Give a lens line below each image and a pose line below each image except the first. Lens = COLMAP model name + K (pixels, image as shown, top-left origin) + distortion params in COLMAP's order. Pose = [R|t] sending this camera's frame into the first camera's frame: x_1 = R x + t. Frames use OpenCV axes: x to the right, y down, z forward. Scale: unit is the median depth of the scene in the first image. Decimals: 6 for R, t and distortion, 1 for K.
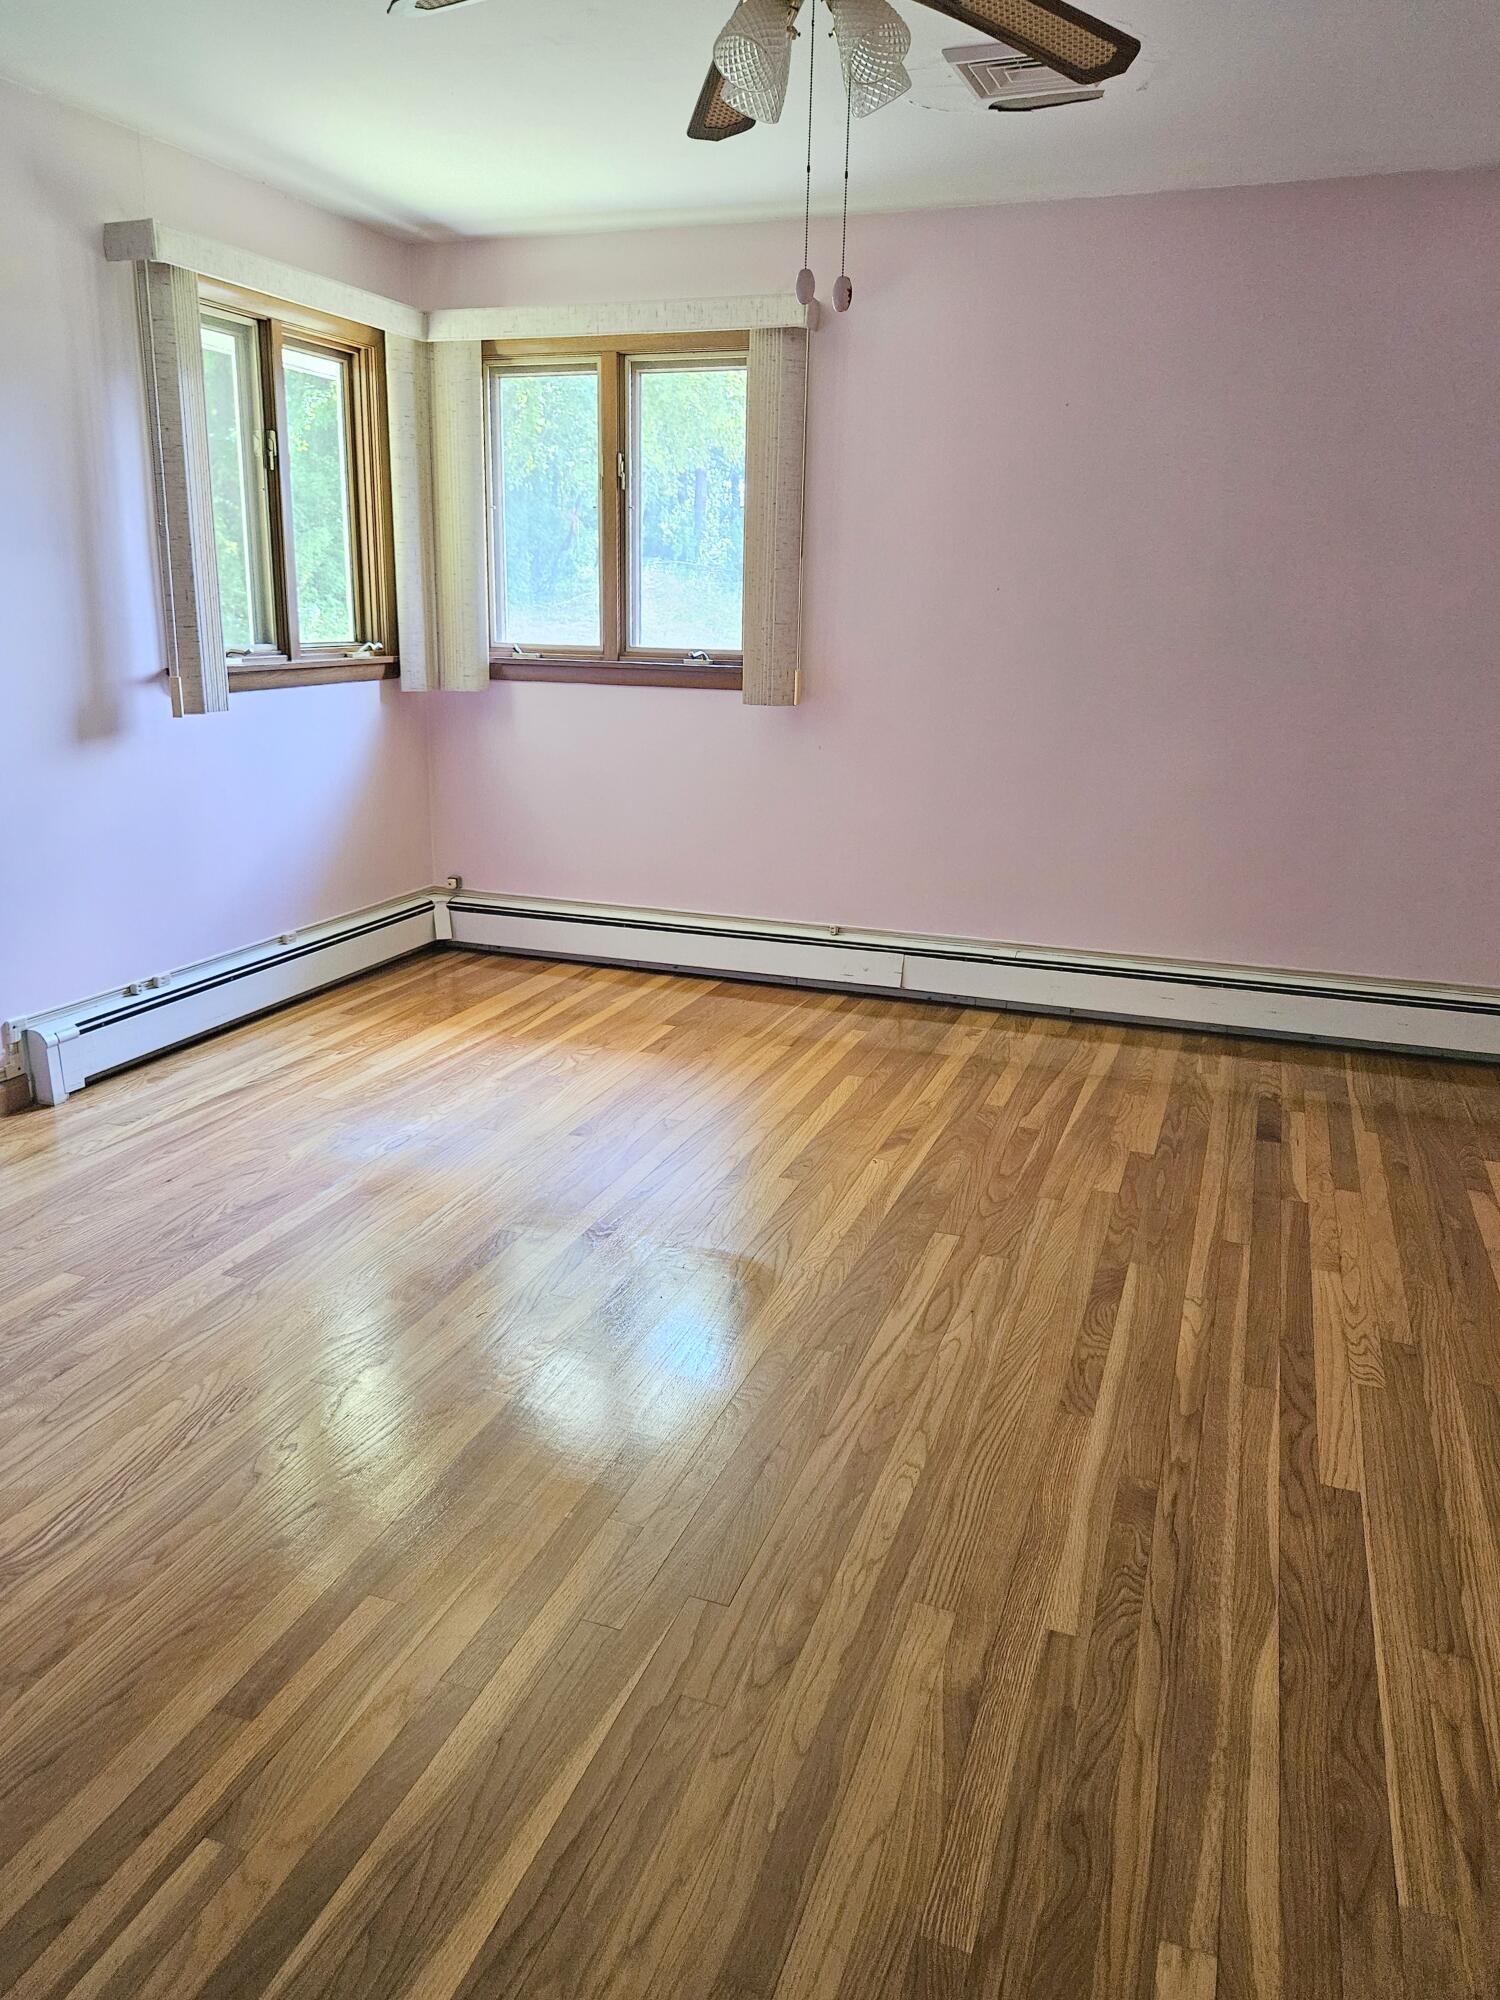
lens RADIAL K [[1350.3, 0, 762.0], [0, 1350.3, 970.0], [0, 0, 1]] dist [0.059252, -0.035595]
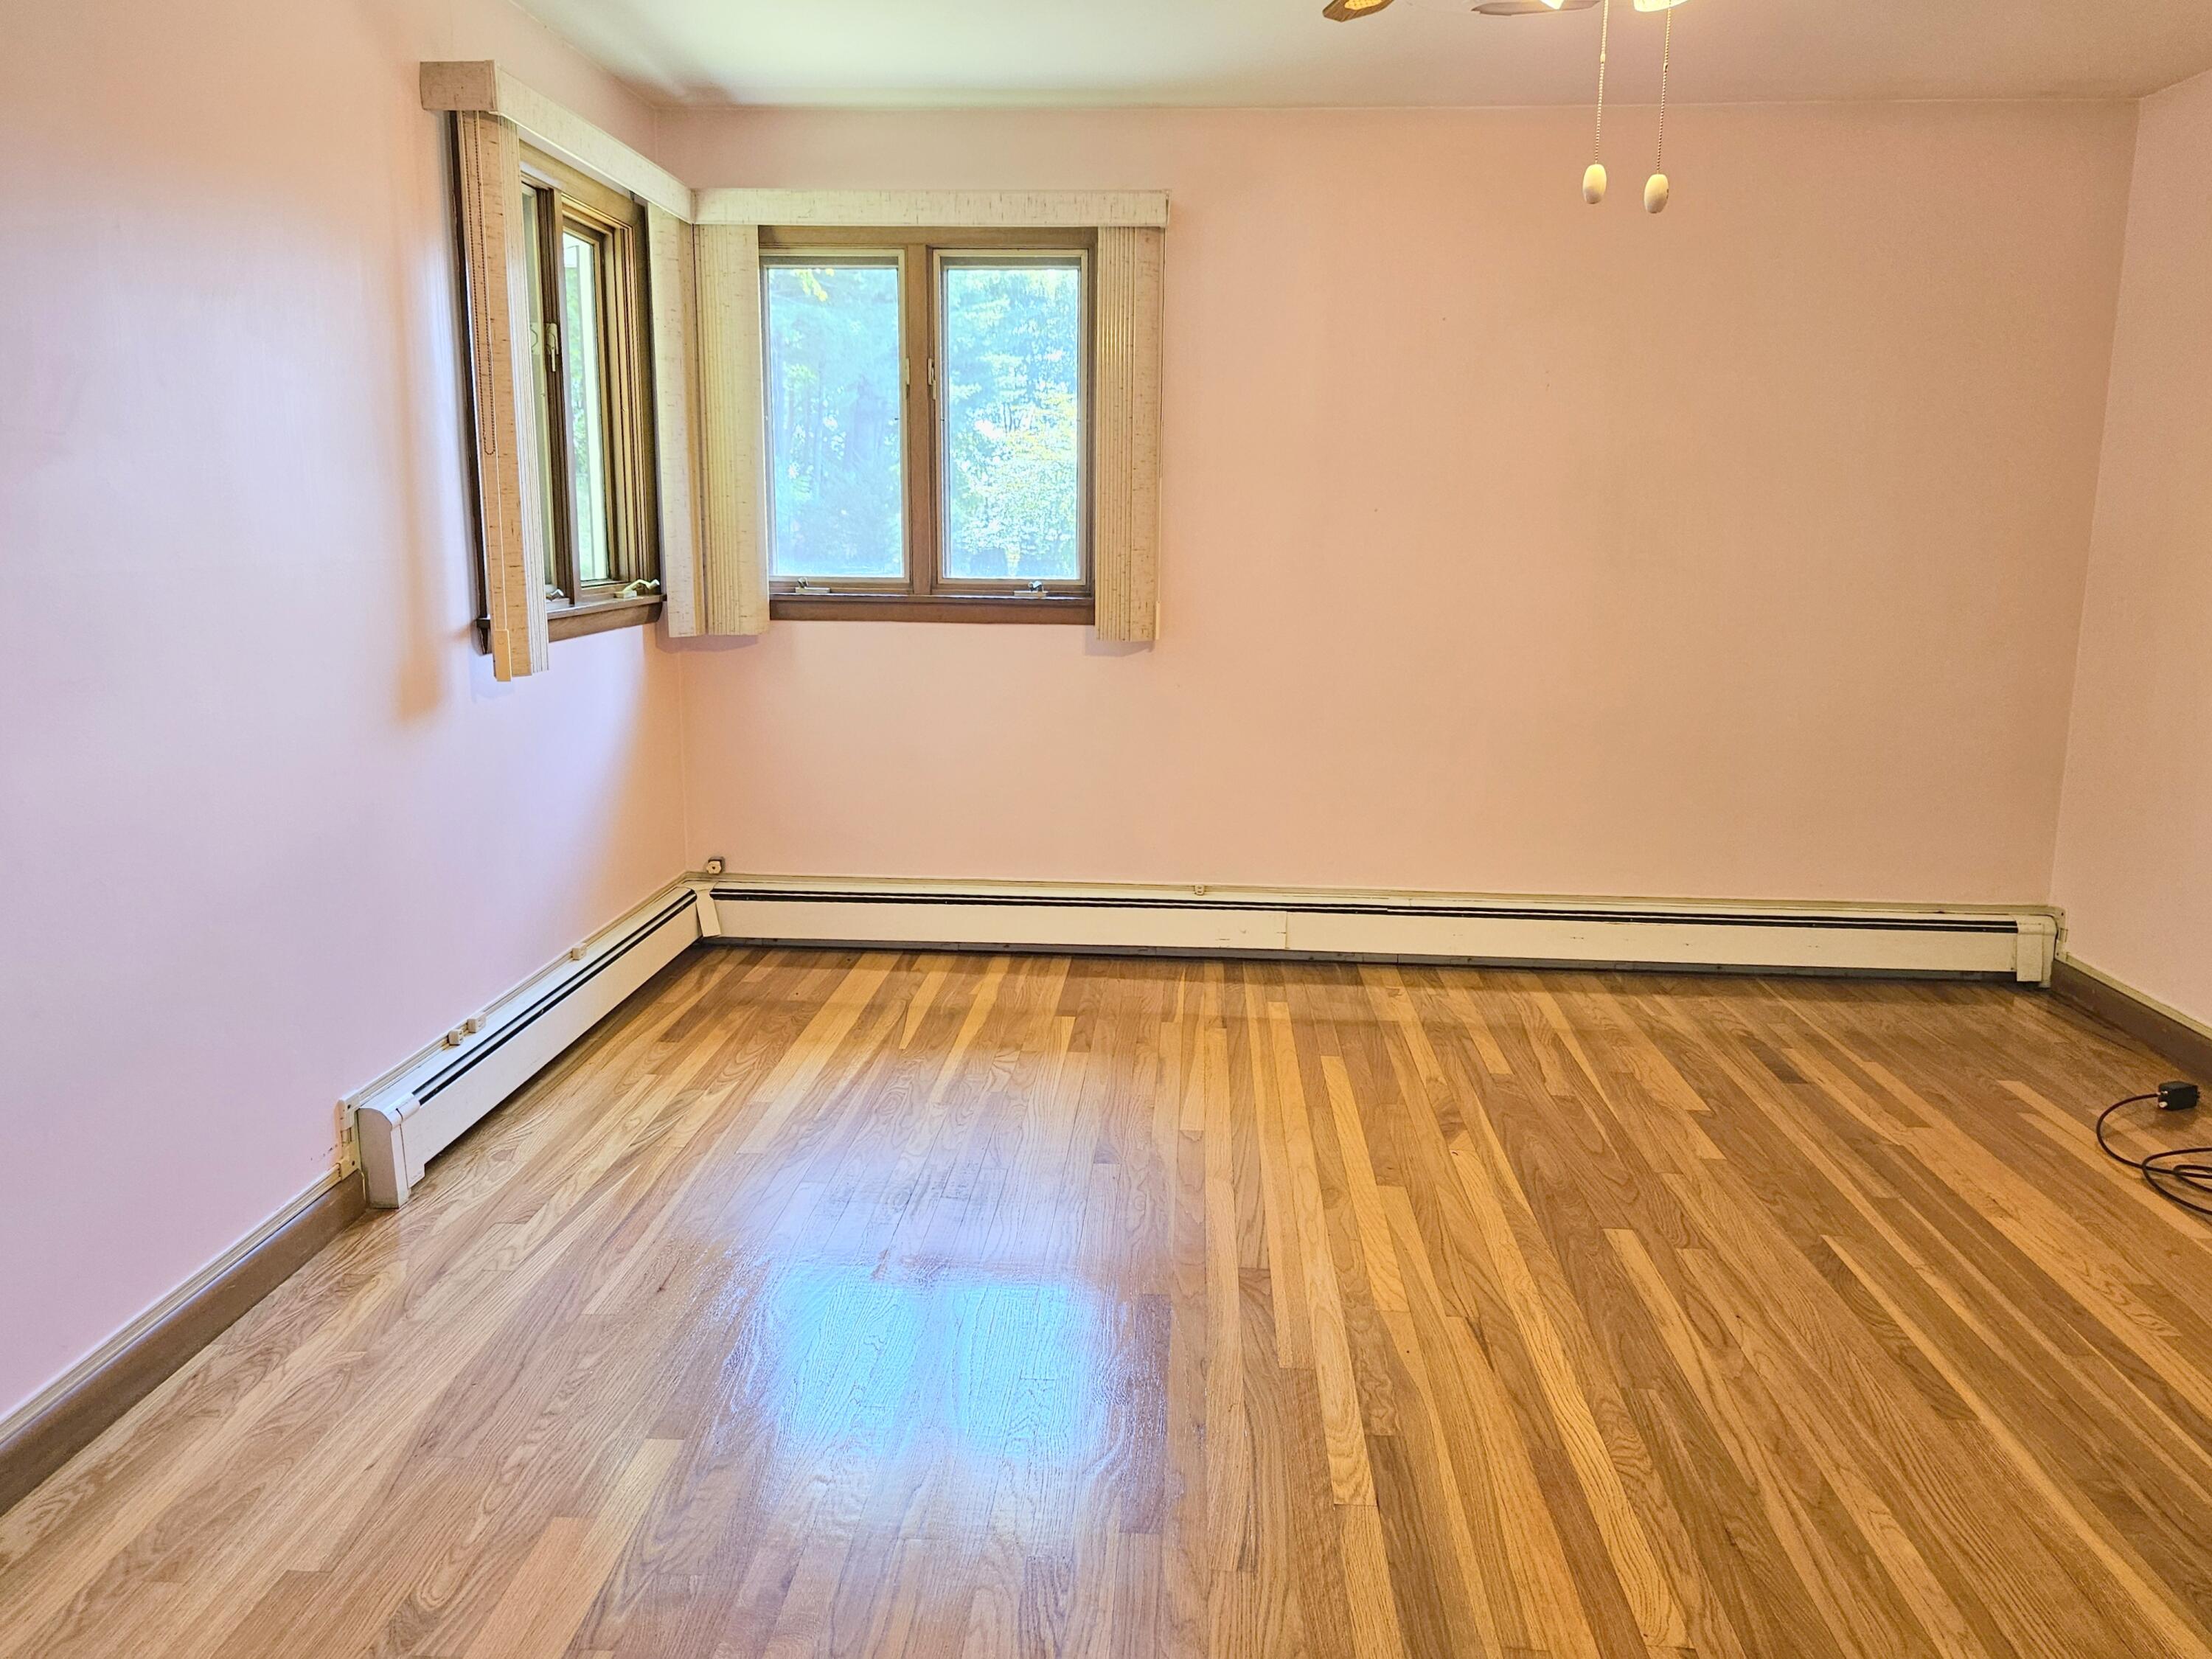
lens RADIAL K [[1493.4, 0, 1109.4], [0, 1493.4, 820.4], [0, 0, 1]] dist [0.059252, -0.035595]
pose [[0.962981, -0.060088, 0.262787, -0.278850], [0.077361, 0.995436, -0.055876, -0.026907], [-0.258230, 0.074137, 0.963235, 0.077270]]
